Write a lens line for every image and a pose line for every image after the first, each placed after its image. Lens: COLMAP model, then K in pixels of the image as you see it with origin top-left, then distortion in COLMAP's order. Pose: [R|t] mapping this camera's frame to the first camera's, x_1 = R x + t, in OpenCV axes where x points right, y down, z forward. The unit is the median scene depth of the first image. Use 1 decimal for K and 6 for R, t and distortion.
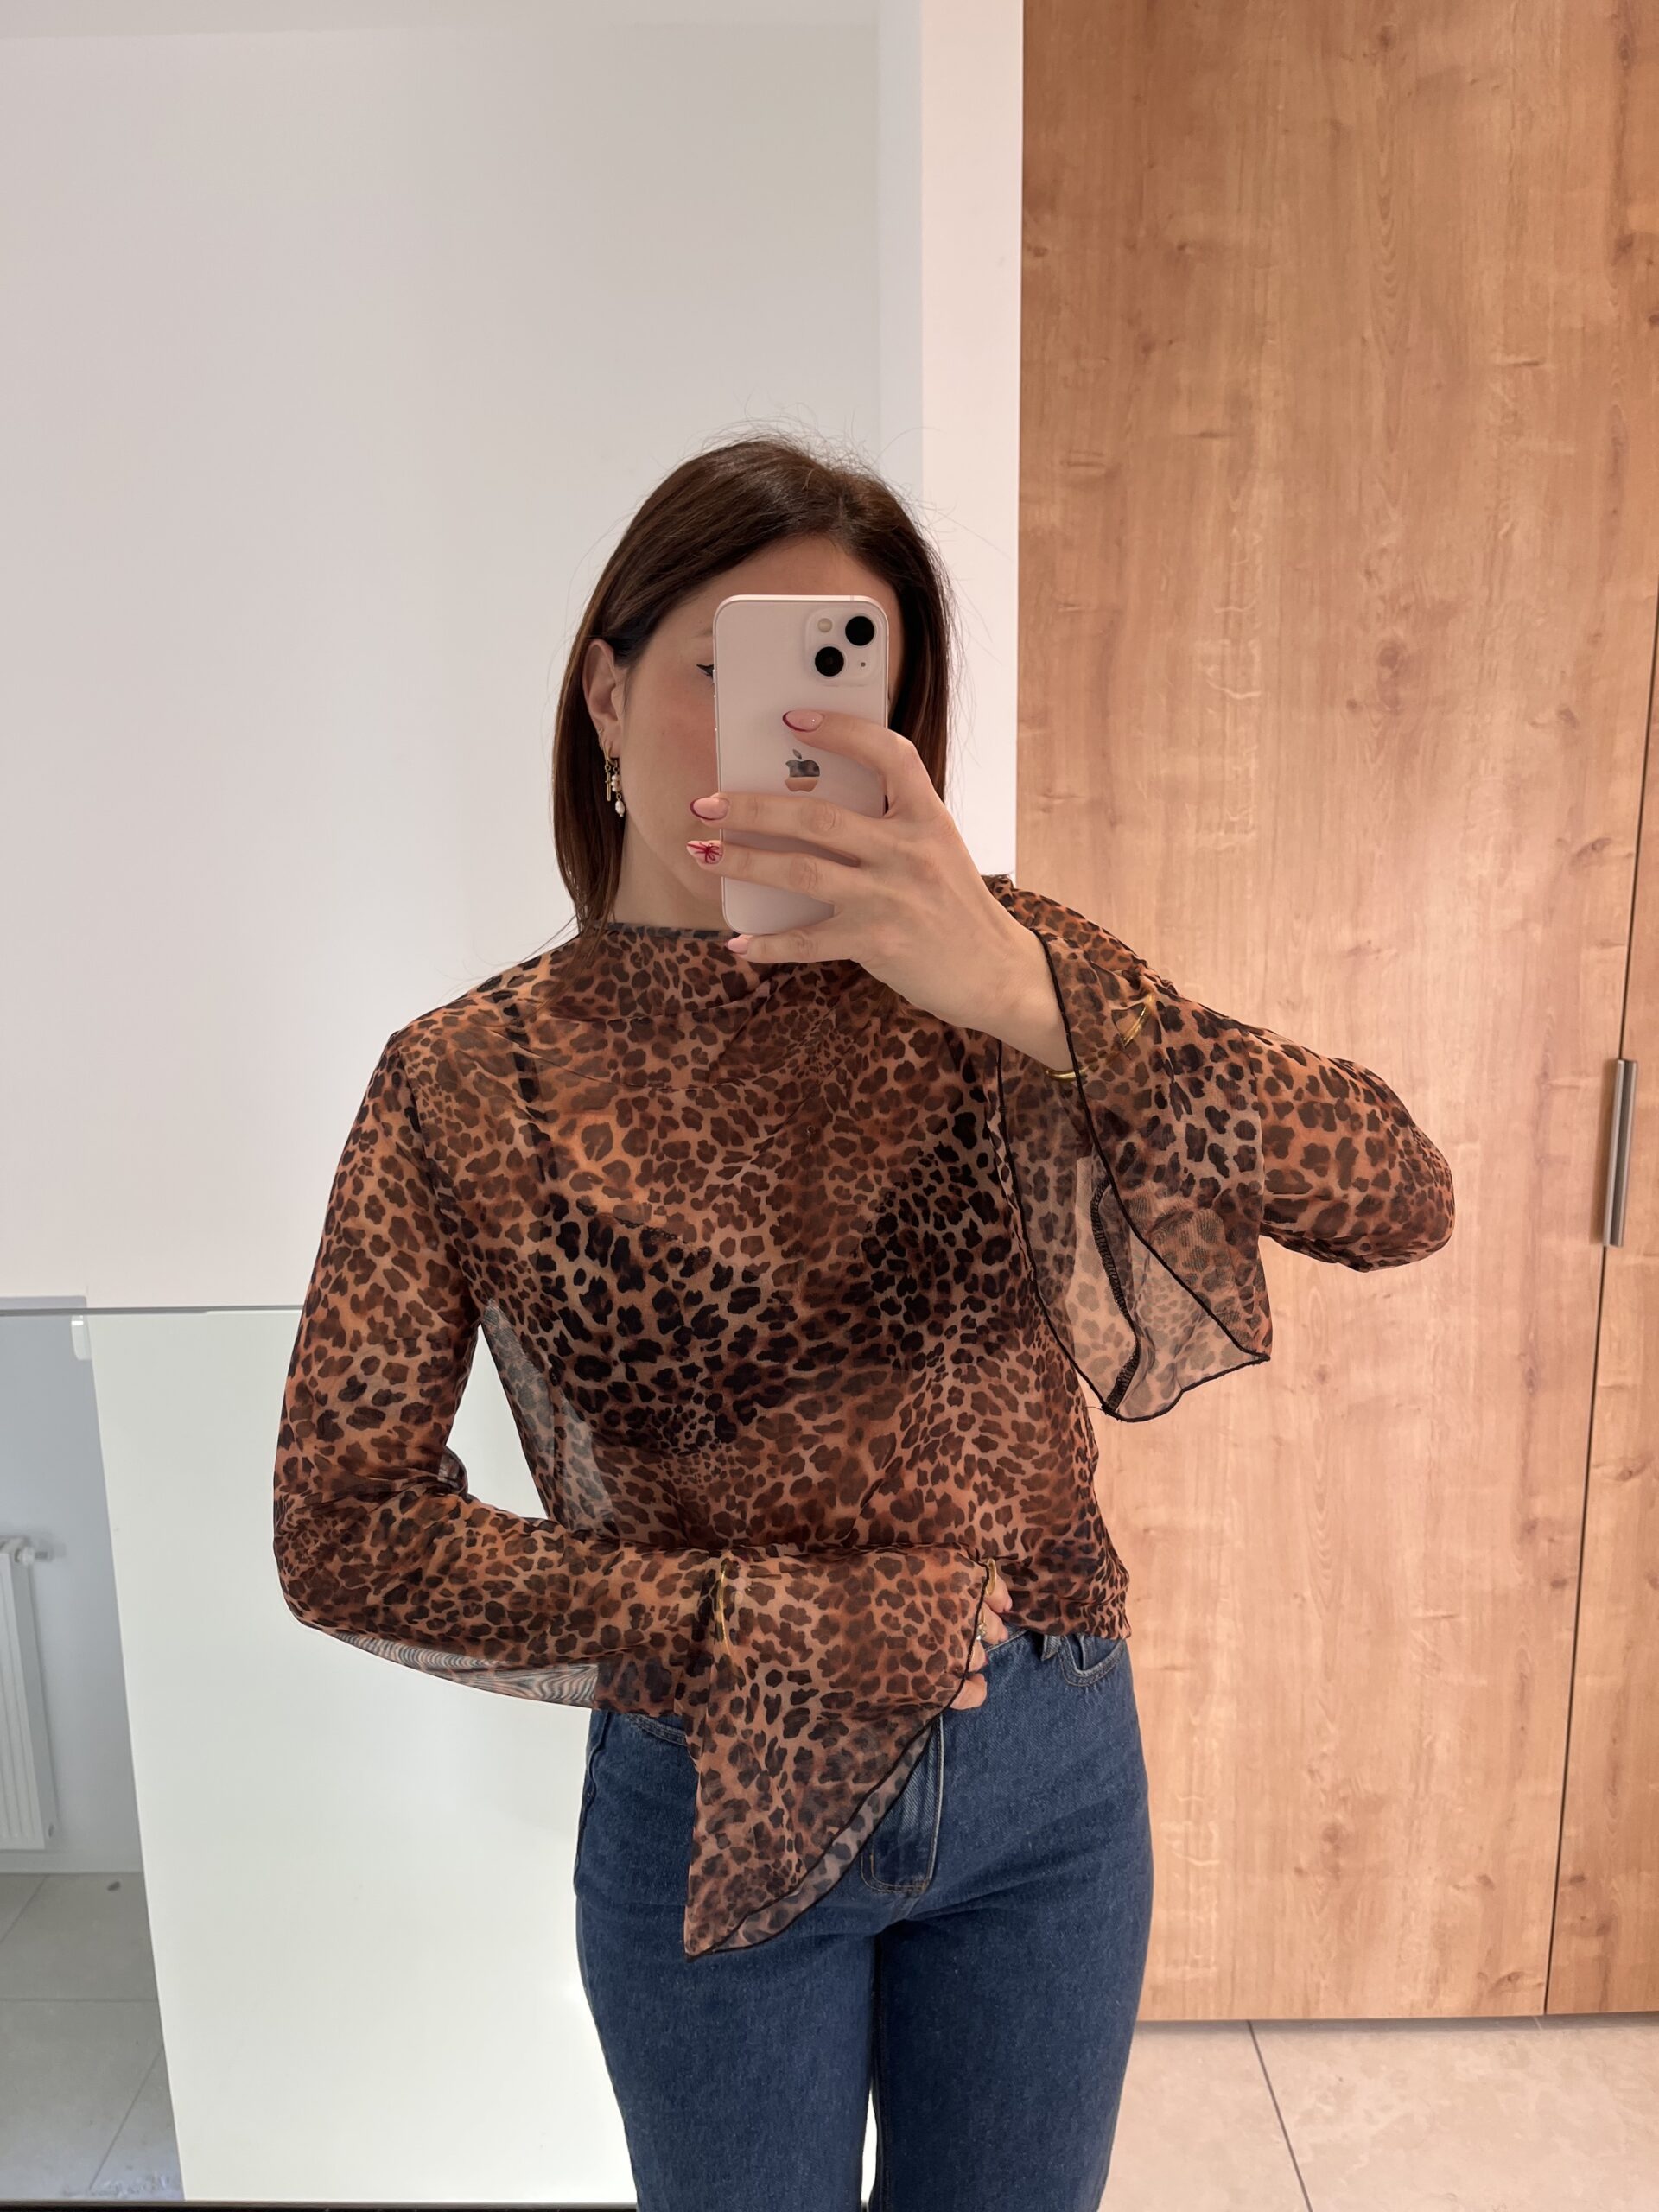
lens RADIAL K [[1652.3, 0, 834.8], [0, 1652.3, 1117.5], [0, 0, 1]] dist [0.044446, -0.066956]
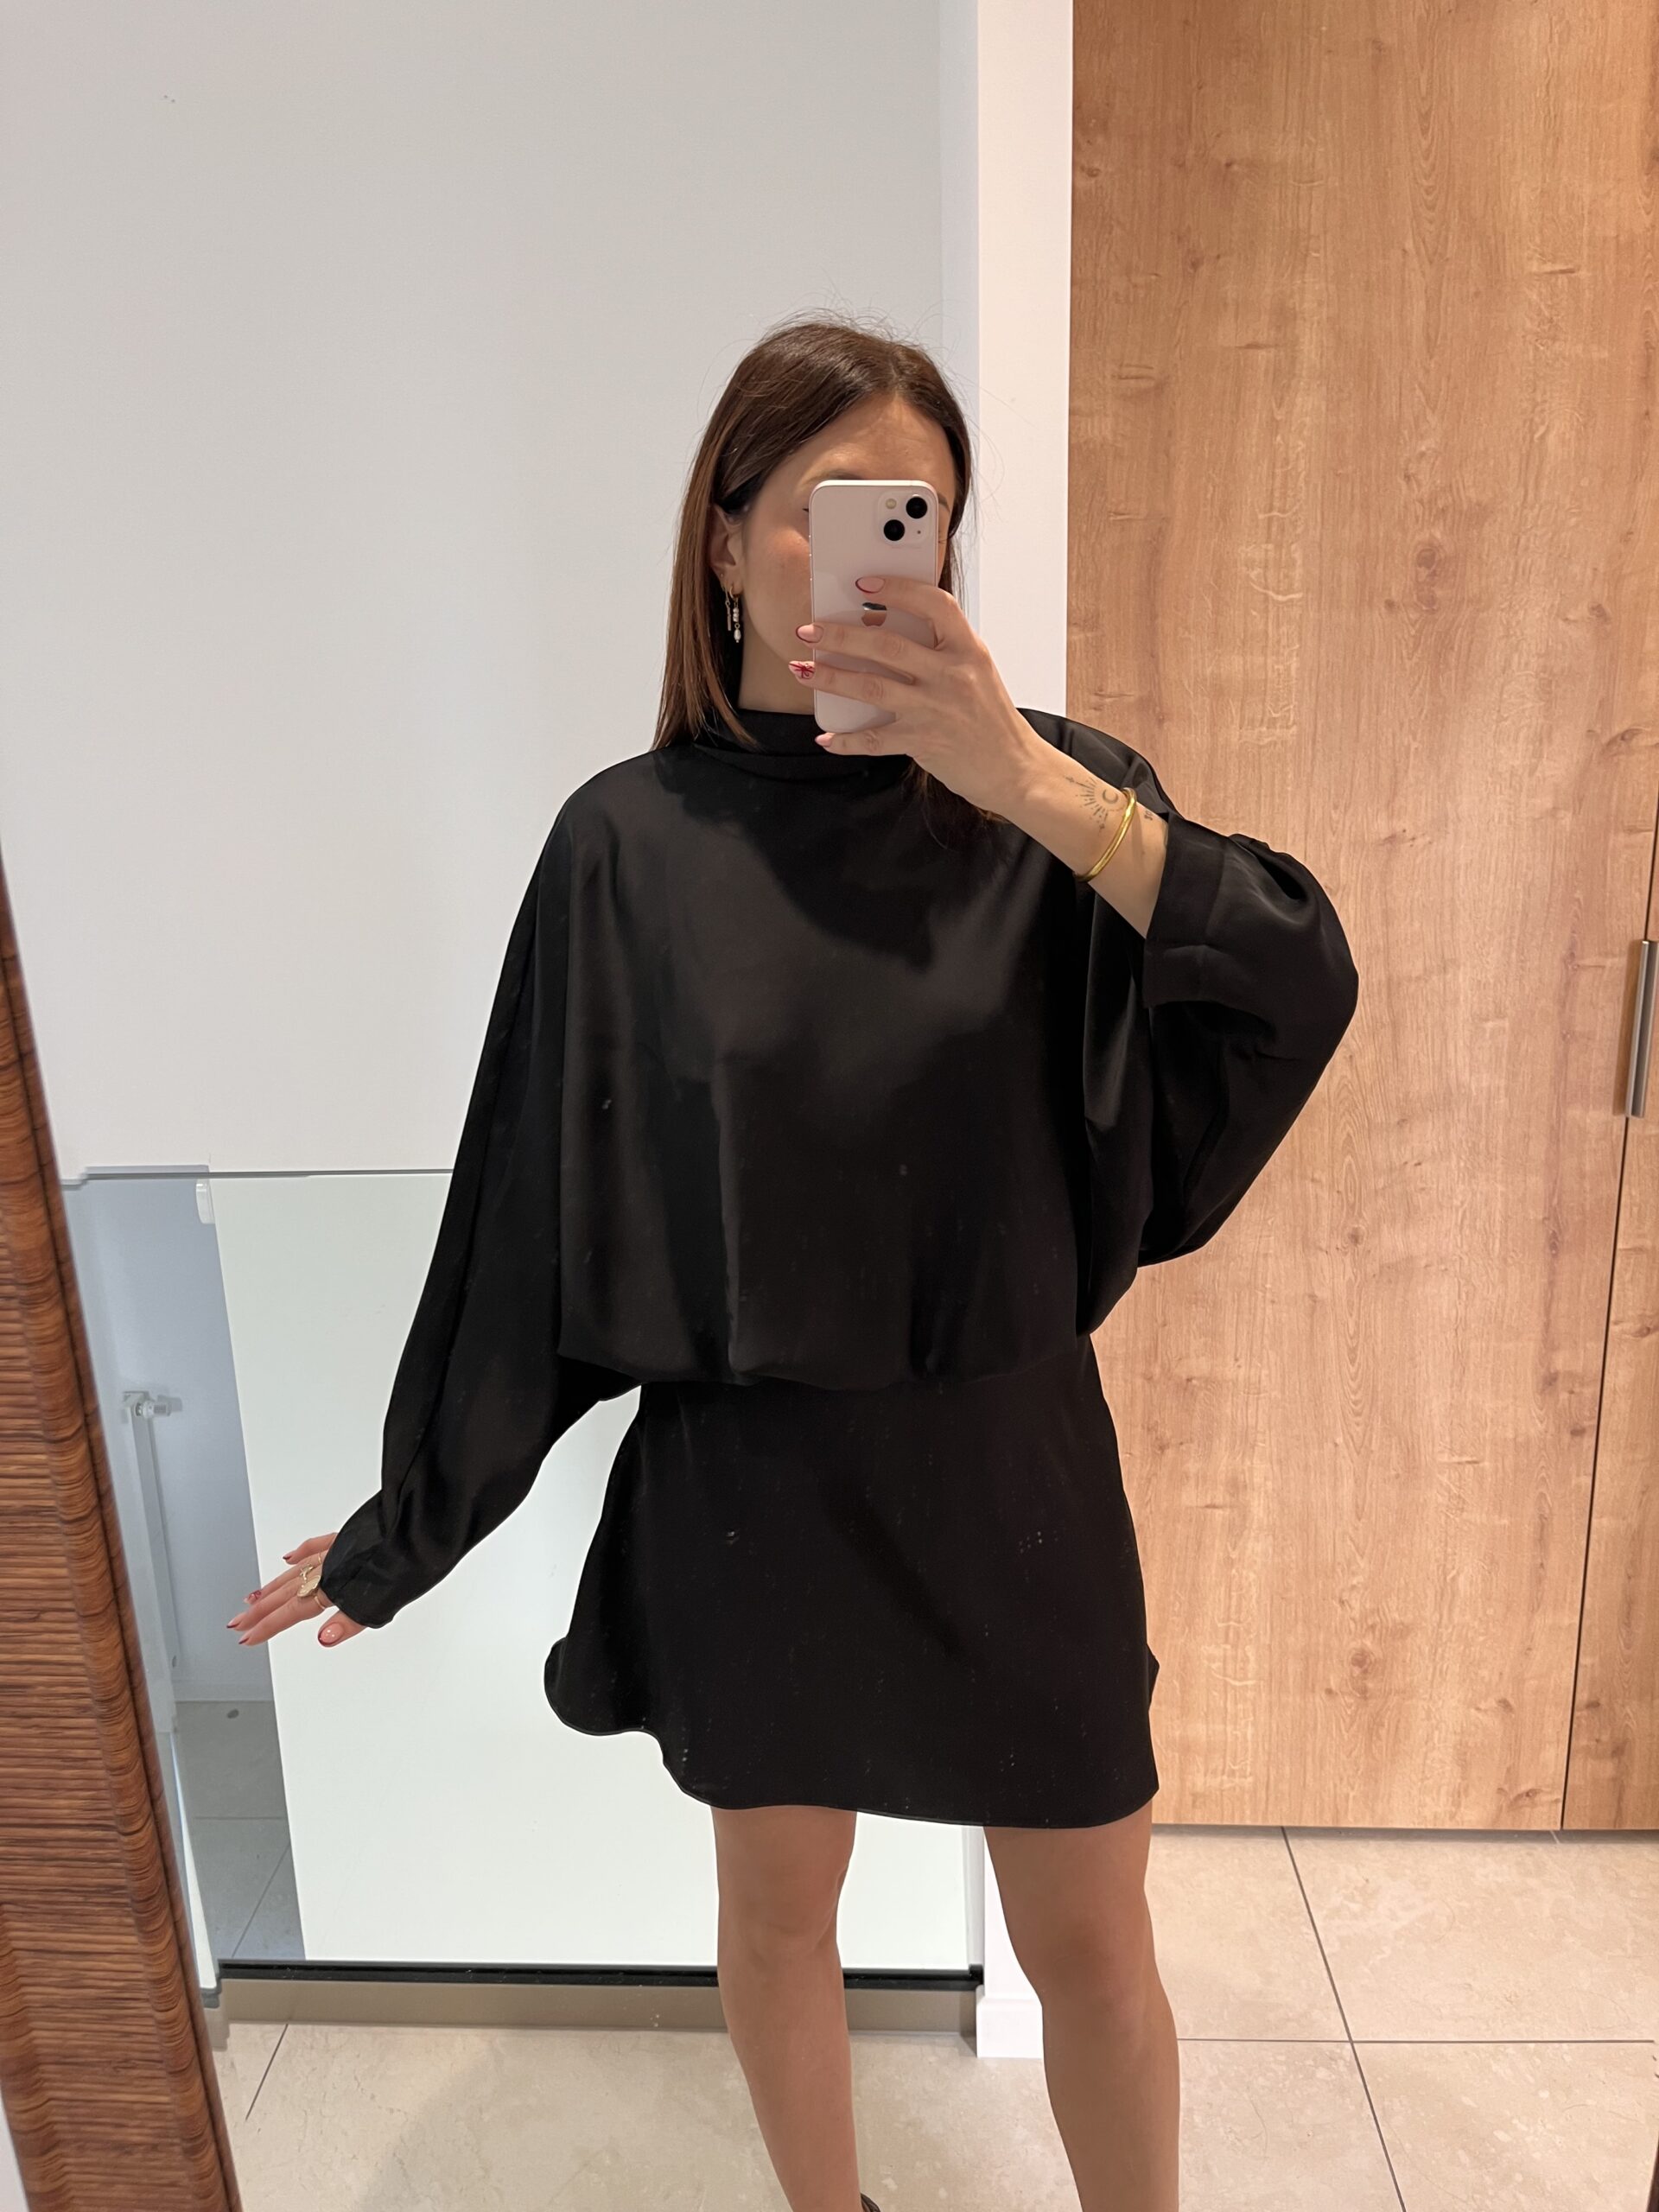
lens RADIAL K [[1652.3, 0, 829.0], [0, 1652.3, 1083.8], [0, 0, 1]] dist [0.044446, -0.066956]
pose [[0.998912, -0.001703, -0.046594, 0.004670], [0.004258, 0.998488, 0.054802, -0.004050], [0.046430, -0.054941, 0.997409, -0.078963]]
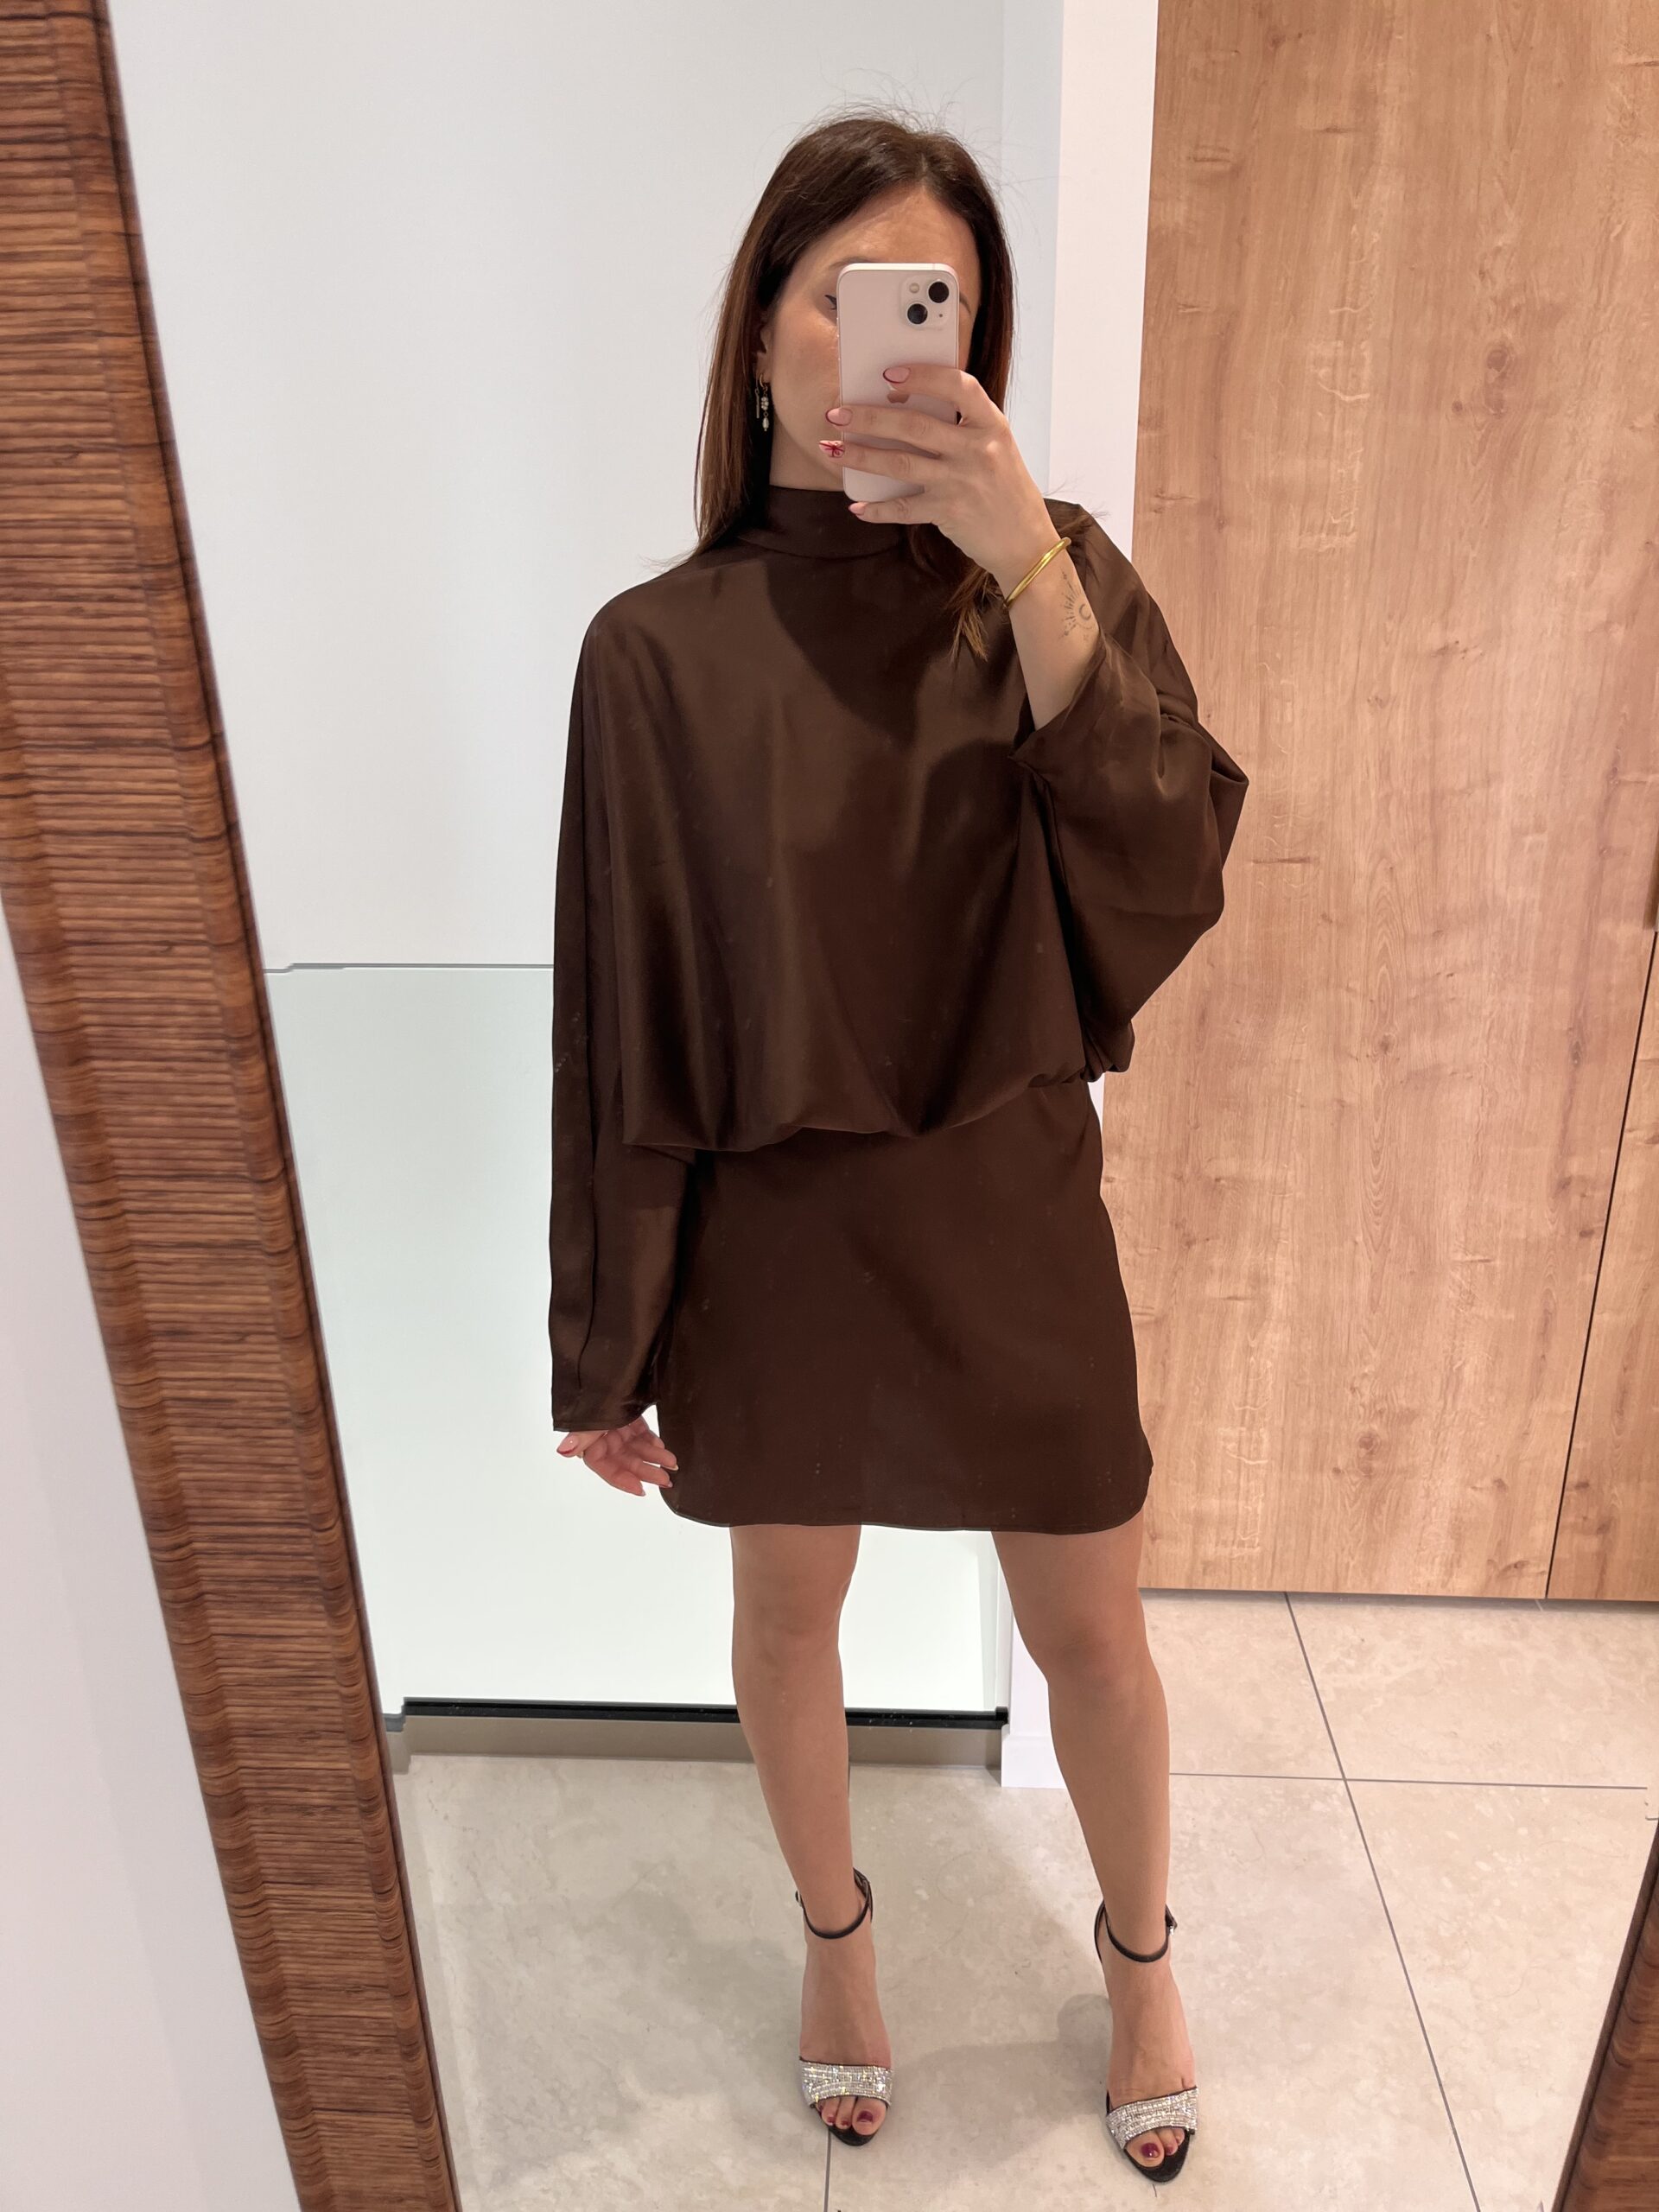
lens RADIAL K [[1652.3, 0, 855.6], [0, 1652.3, 1087.1], [0, 0, 1]] dist [0.044446, -0.066956]
pose [[0.999201, 0.018554, -0.035410, -0.019655], [-0.012325, 0.985599, 0.168651, 0.000391], [0.038029, -0.168080, 0.985040, -0.108705]]
